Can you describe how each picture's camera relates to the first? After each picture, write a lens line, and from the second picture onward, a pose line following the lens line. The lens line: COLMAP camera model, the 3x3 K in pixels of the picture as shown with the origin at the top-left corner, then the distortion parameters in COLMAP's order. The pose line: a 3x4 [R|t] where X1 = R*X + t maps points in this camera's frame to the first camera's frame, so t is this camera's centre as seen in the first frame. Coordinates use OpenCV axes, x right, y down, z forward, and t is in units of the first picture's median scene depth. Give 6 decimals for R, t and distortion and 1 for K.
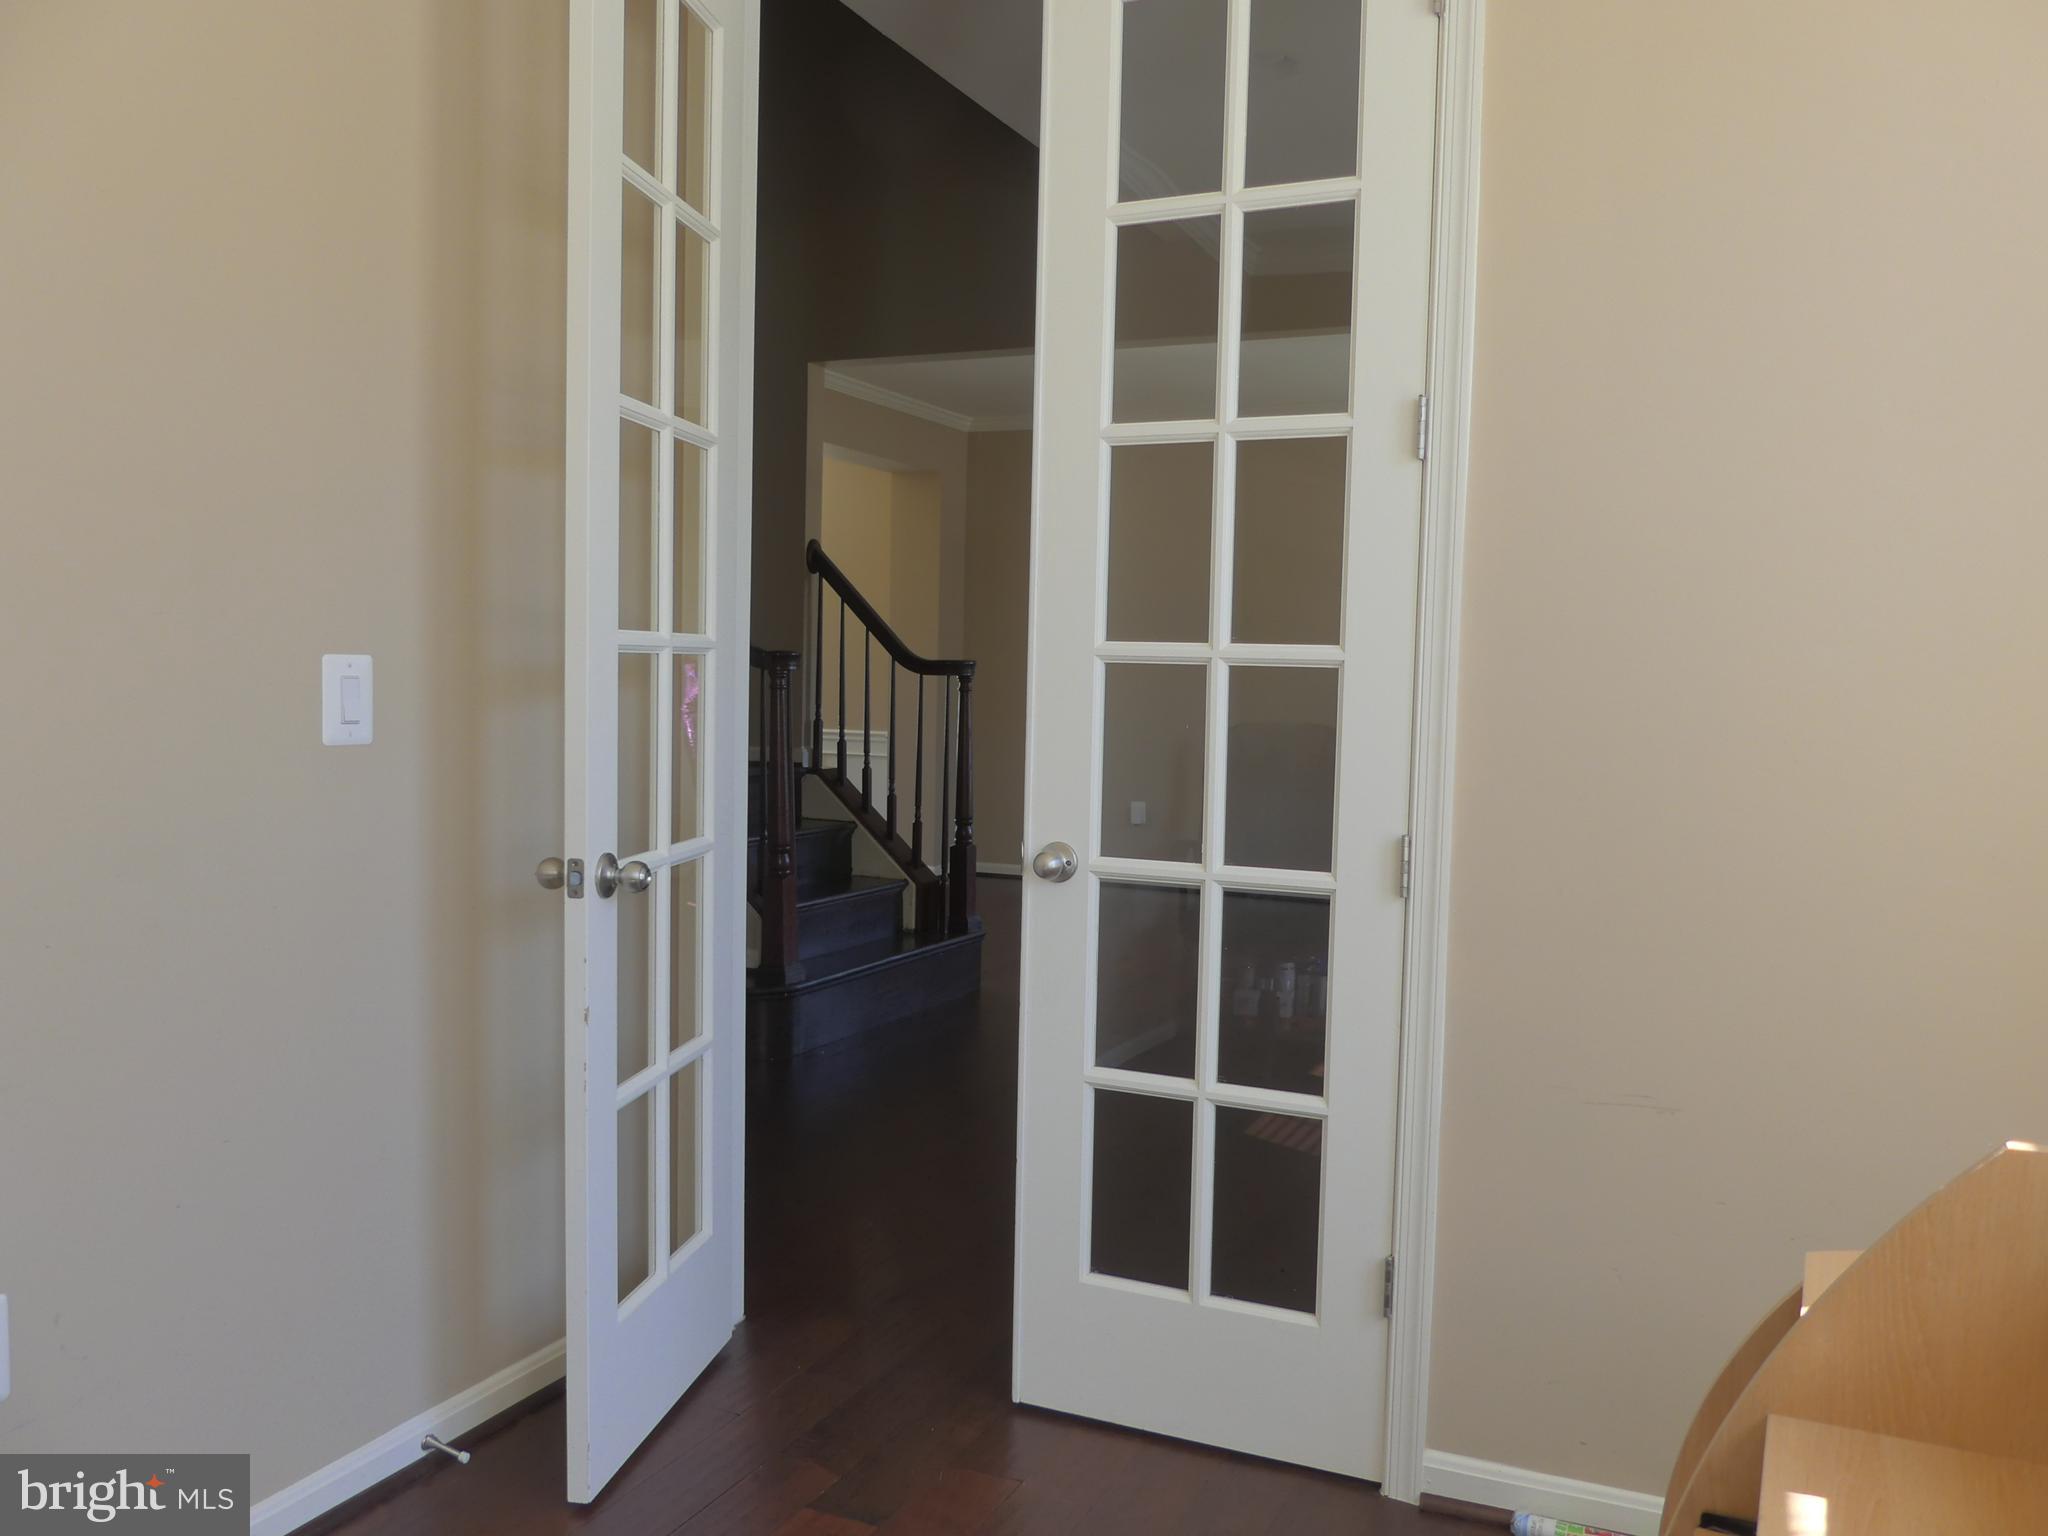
lens RADIAL K [[1617.0, 0, 1024.0], [0, 1617.0, 768.0], [0, 0, 1]] dist [-0.024422, -0.004981]
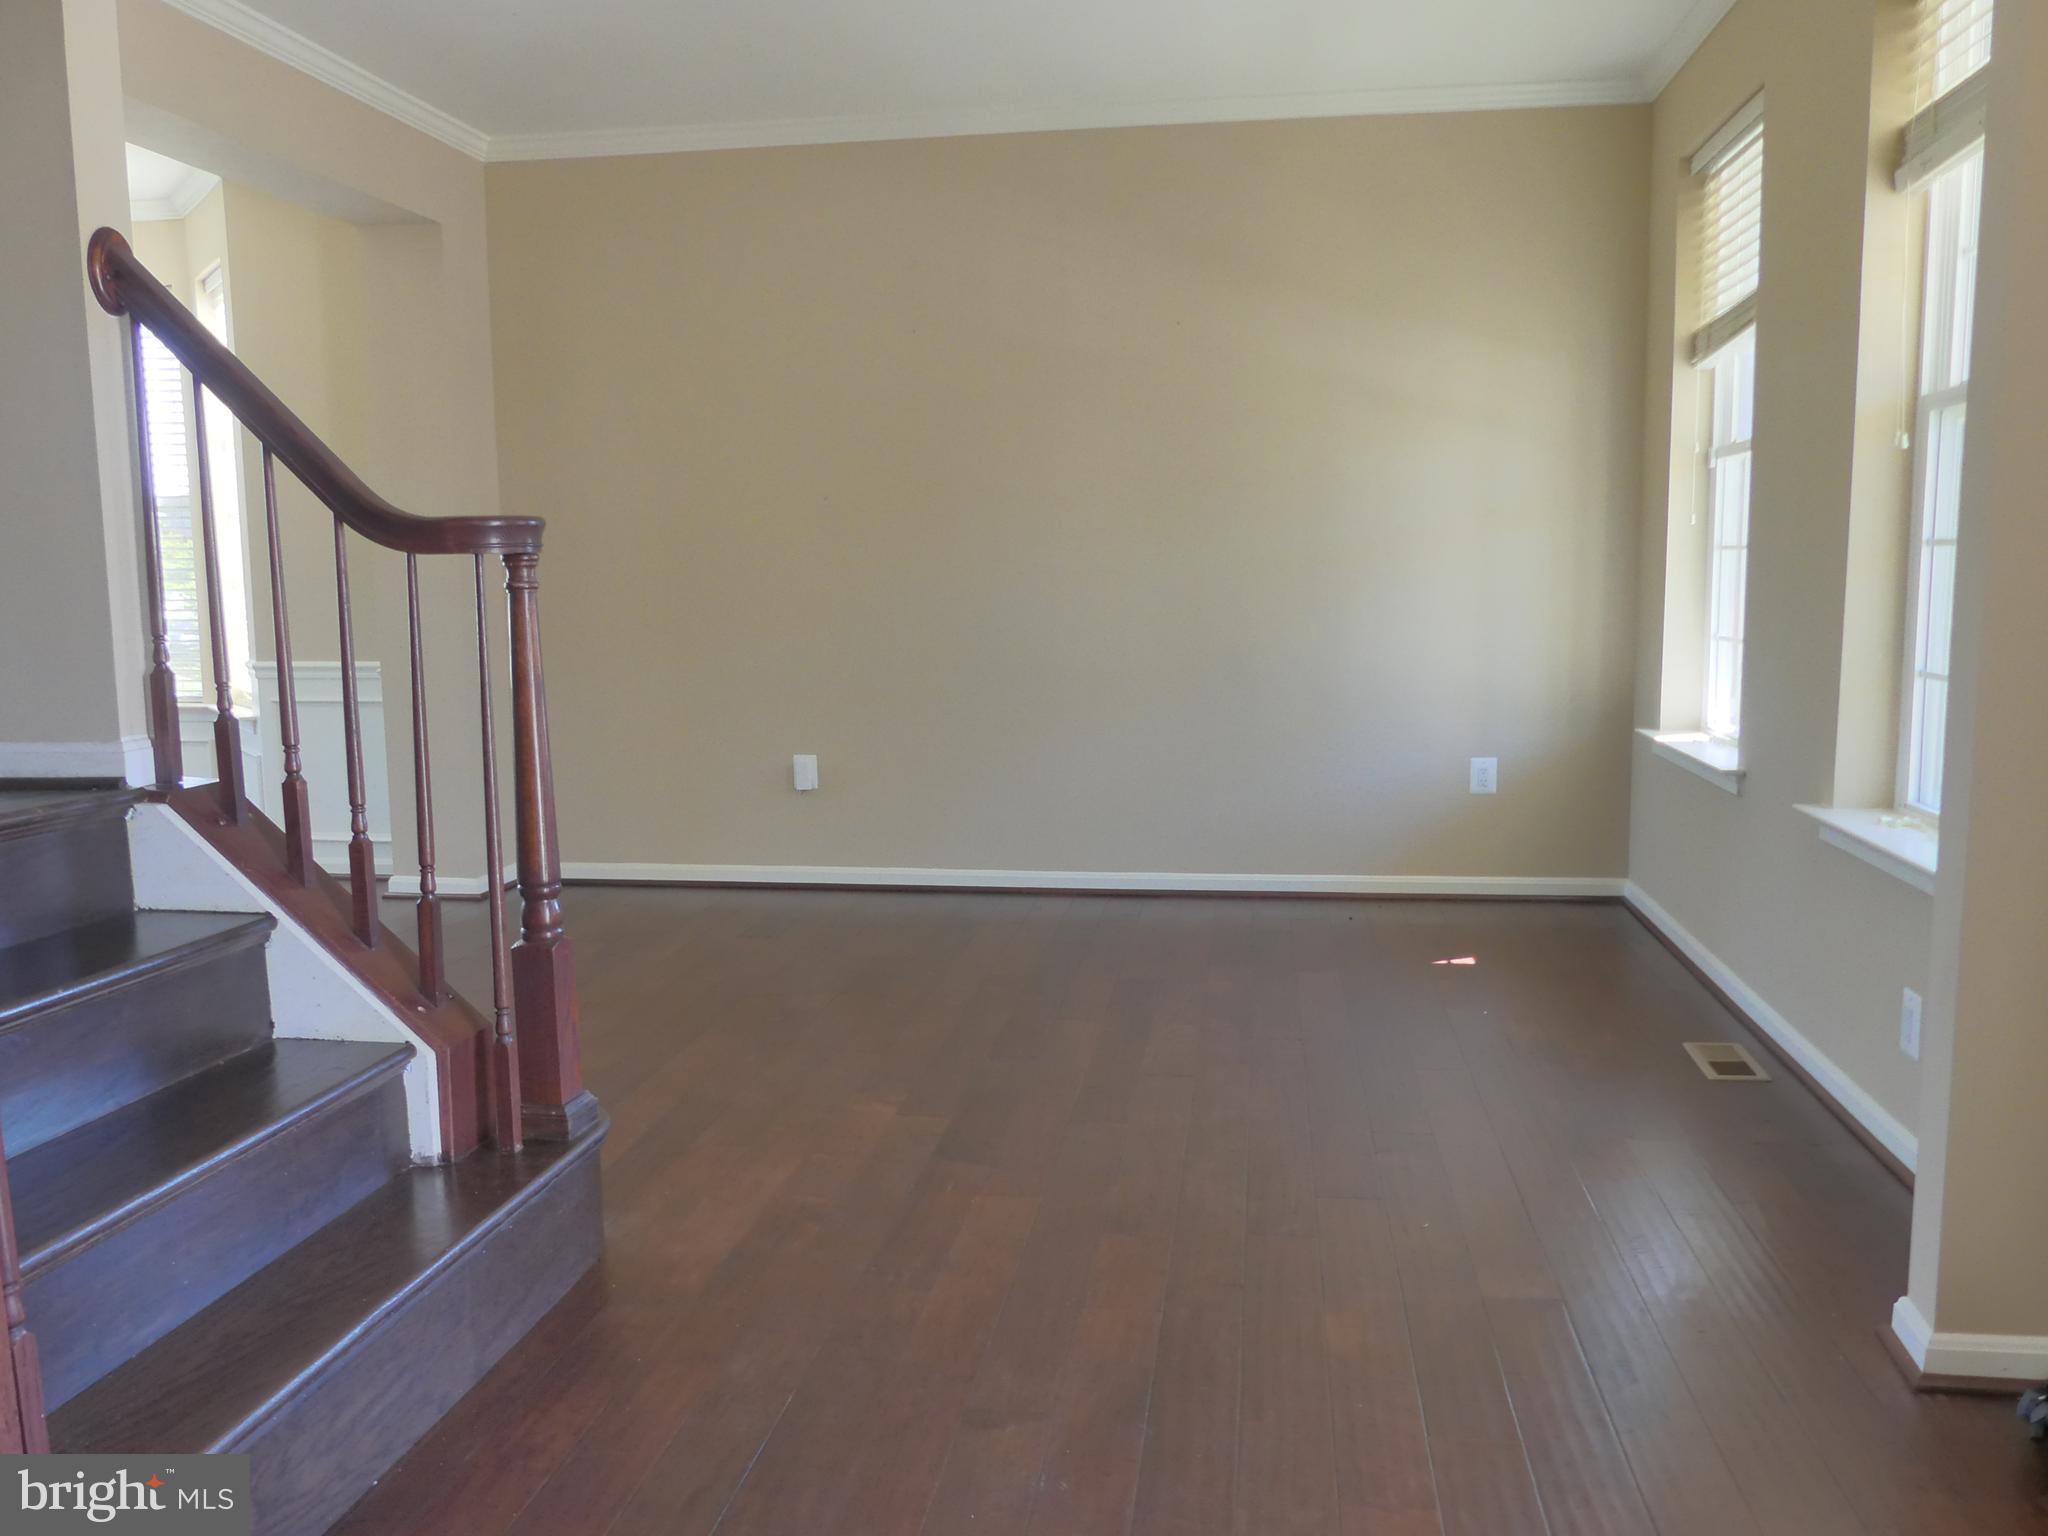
lens RADIAL K [[1617.0, 0, 1024.0], [0, 1617.0, 768.0], [0, 0, 1]] dist [-0.024422, -0.004981]
pose [[0.956796, -0.067368, 0.282848, -0.032942], [0.050453, 0.996498, 0.066674, -0.021899], [-0.286350, -0.049523, 0.956844, 0.547121]]
